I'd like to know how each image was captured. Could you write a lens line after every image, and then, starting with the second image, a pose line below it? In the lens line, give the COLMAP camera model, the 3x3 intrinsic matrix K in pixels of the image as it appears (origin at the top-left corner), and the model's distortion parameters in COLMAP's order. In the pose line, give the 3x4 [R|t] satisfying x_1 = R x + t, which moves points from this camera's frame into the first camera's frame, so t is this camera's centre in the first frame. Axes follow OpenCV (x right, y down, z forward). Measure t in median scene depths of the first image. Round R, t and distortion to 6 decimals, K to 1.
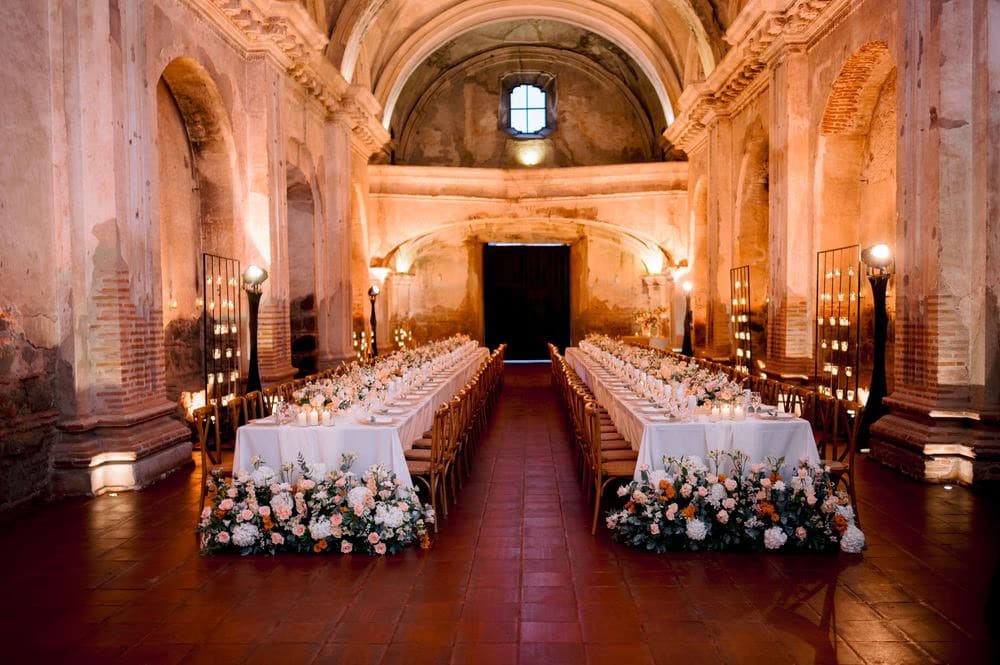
lens RADIAL K [[963.5, 0, 499.7], [0, 963.5, 321.7], [0, 0, 1]] dist [-0.006742, 0.017655]
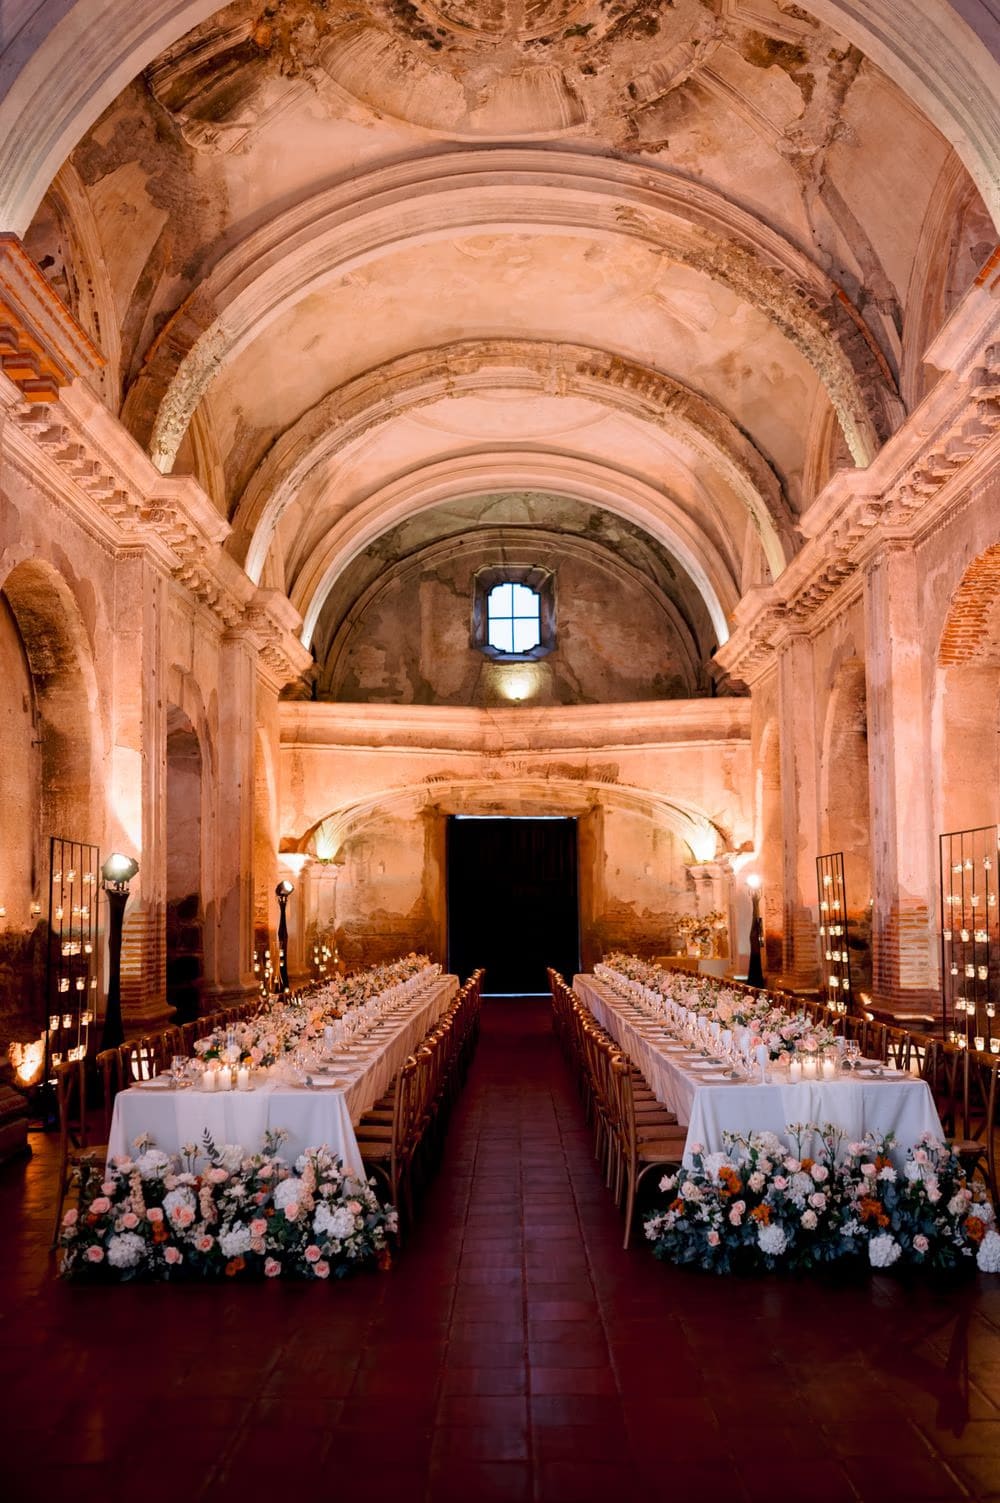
lens RADIAL K [[2171.5, 0, 384.4], [0, 2171.5, 609.2], [0, 0, 1]] dist [-0.006897, 0.052102]
pose [[0.999831, 0.001611, 0.018301, -0.096166], [0.000776, 0.991552, -0.129707, -0.030660], [-0.018355, 0.129699, 0.991384, -0.552890]]
